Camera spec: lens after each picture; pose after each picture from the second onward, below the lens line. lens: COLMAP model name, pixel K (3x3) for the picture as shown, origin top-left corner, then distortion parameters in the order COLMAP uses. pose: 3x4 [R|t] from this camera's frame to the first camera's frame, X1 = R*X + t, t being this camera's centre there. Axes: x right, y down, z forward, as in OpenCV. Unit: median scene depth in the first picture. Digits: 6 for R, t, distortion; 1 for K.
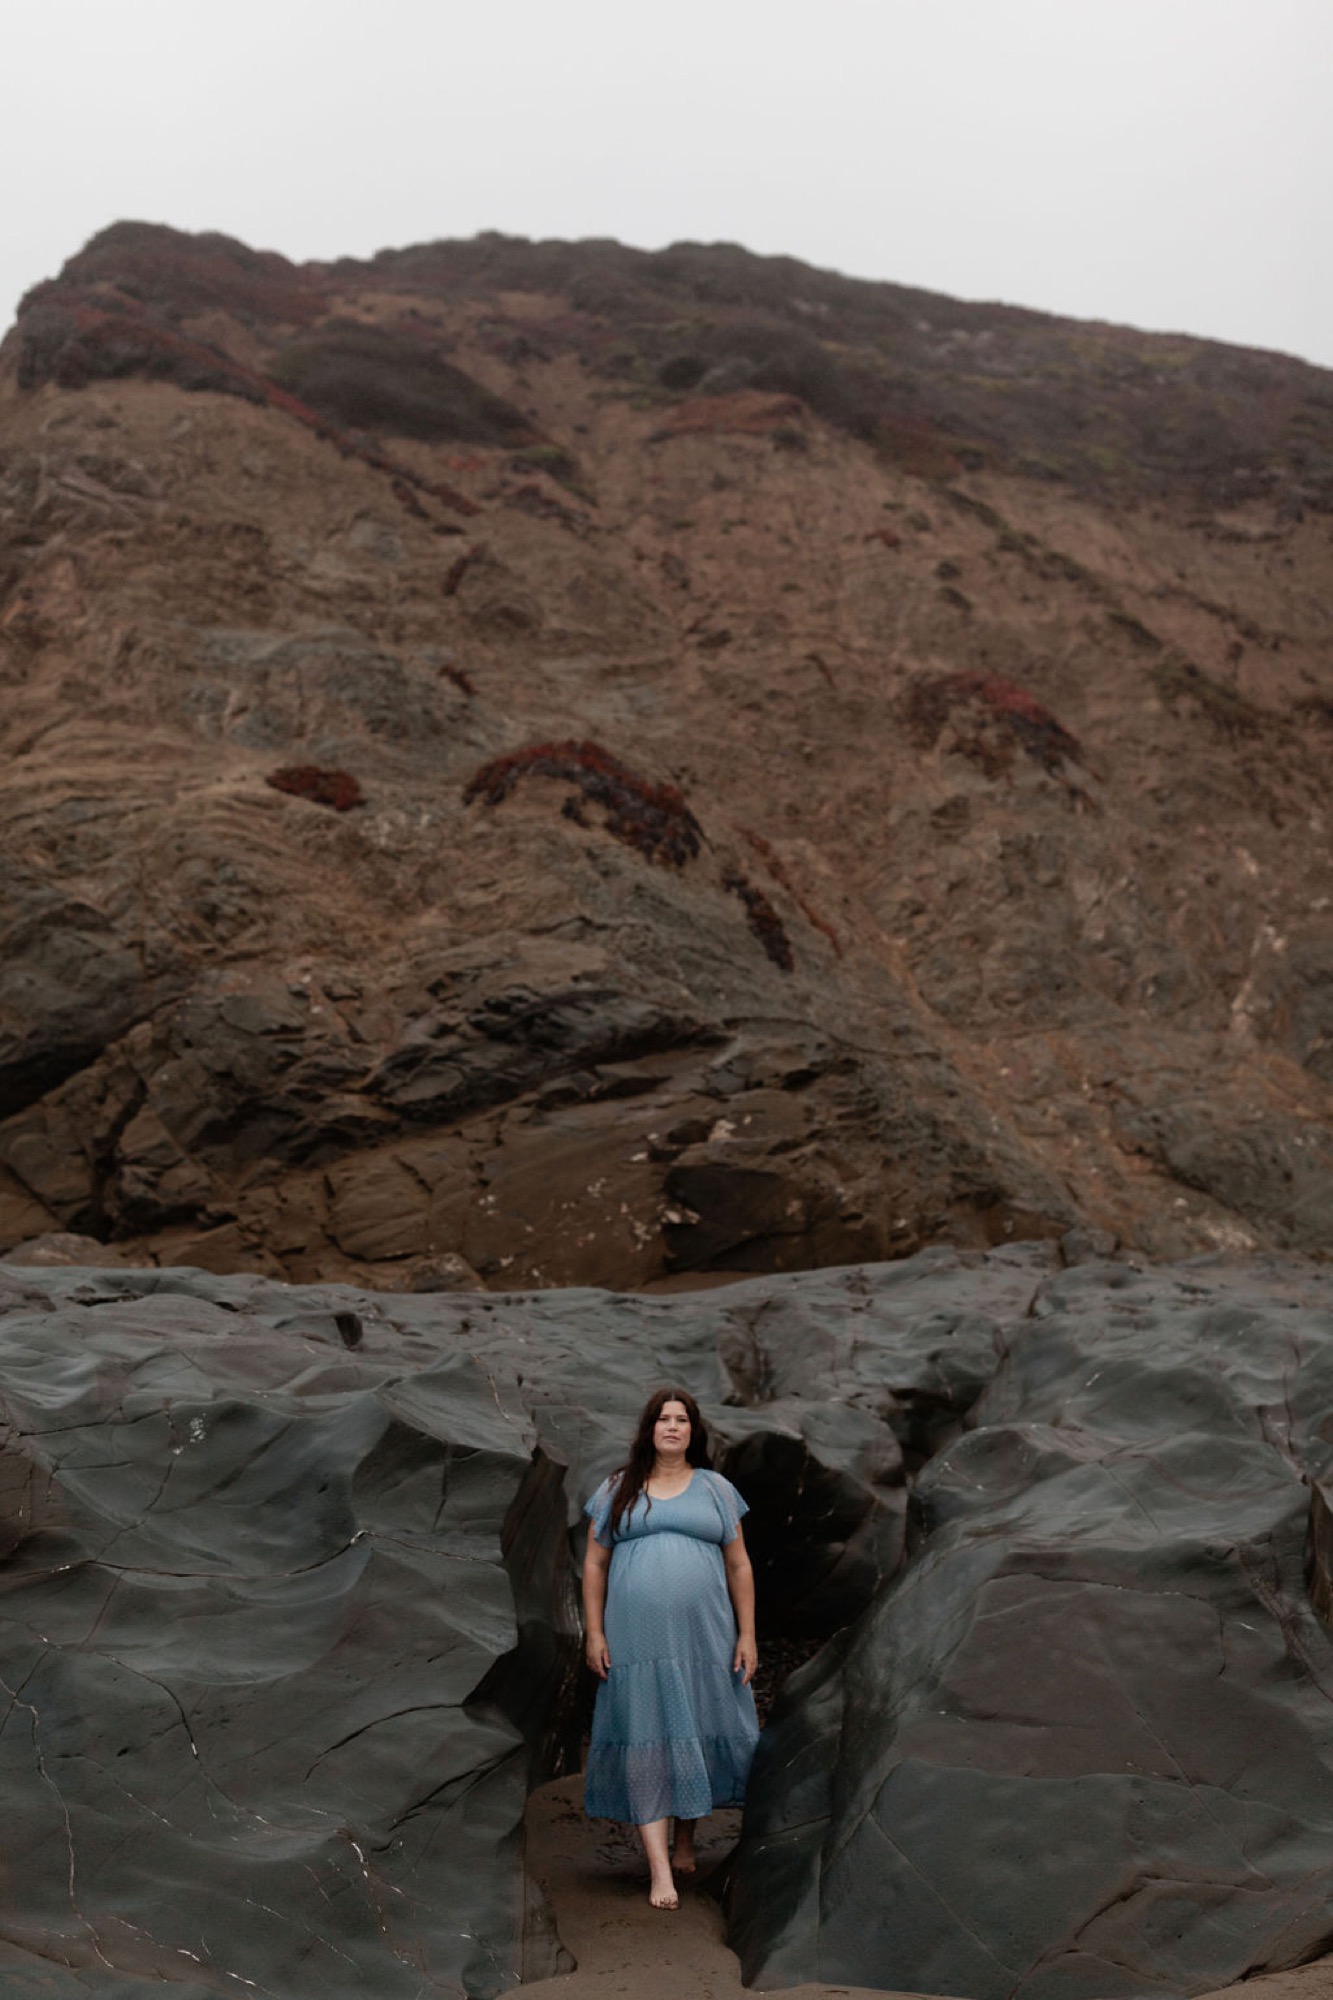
lens RADIAL K [[1896.7, 0, 668.7], [0, 1896.7, 999.7], [0, 0, 1]] dist [0.006033, 0.000000]
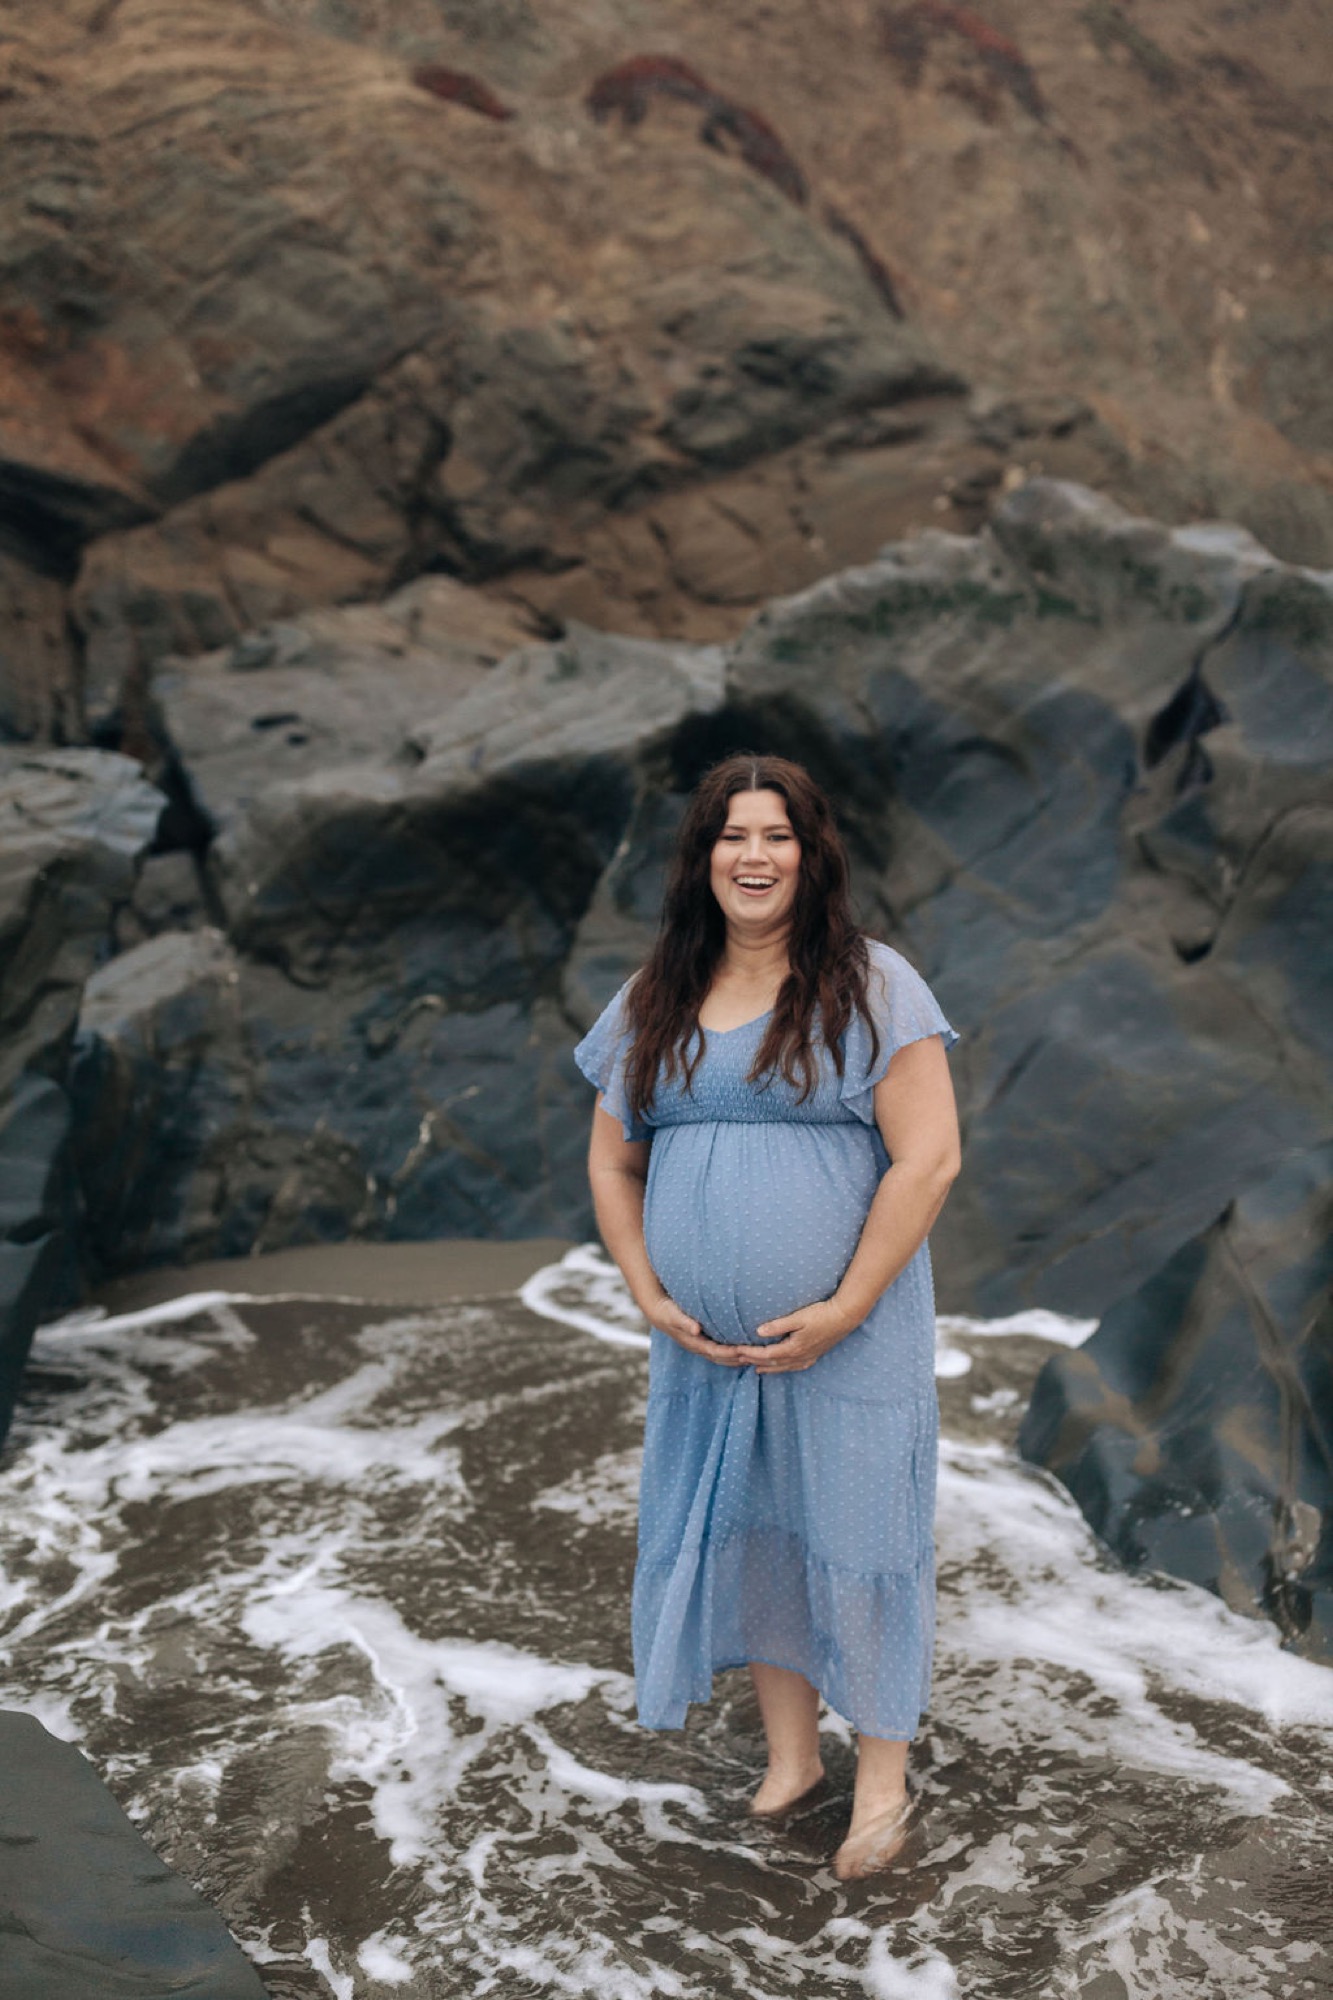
lens RADIAL K [[1896.7, 0, 676.7], [0, 1896.7, 997.7], [0, 0, 1]] dist [0.006033, 0.000000]
pose [[0.964054, -0.060434, 0.258742, -0.394641], [-0.024010, 0.949992, 0.311349, 0.017340], [-0.264619, -0.306370, 0.914393, -0.004496]]
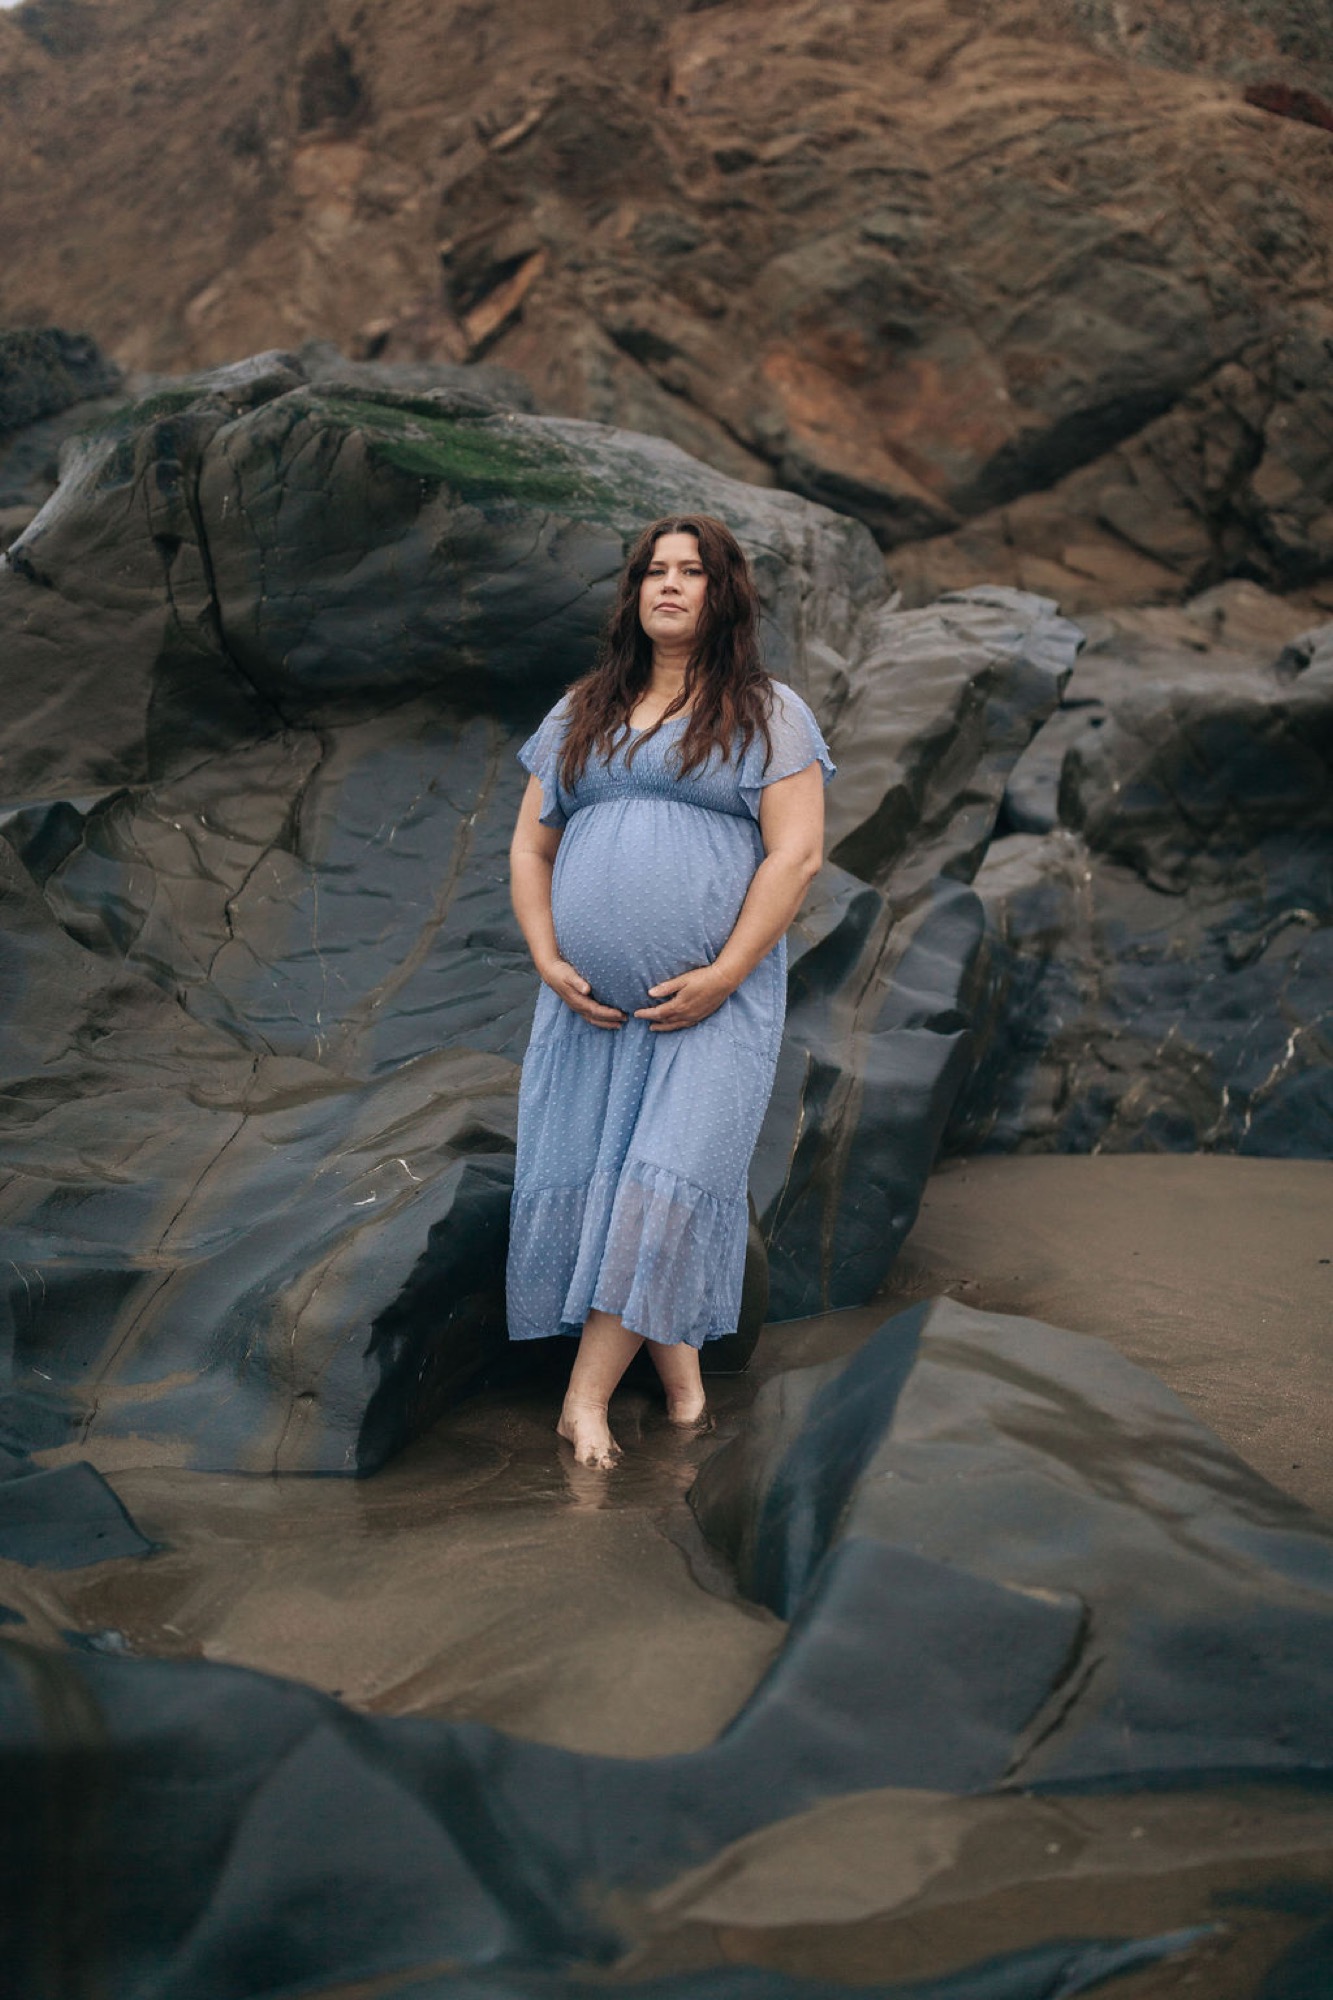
lens RADIAL K [[1896.7, 0, 668.3], [0, 1896.7, 996.1], [0, 0, 1]] dist [0.006033, 0.000000]
pose [[0.994653, 0.034001, -0.097513, -0.425728], [-0.006629, 0.963320, 0.268273, 0.058922], [0.103058, -0.266192, 0.958395, 0.003464]]
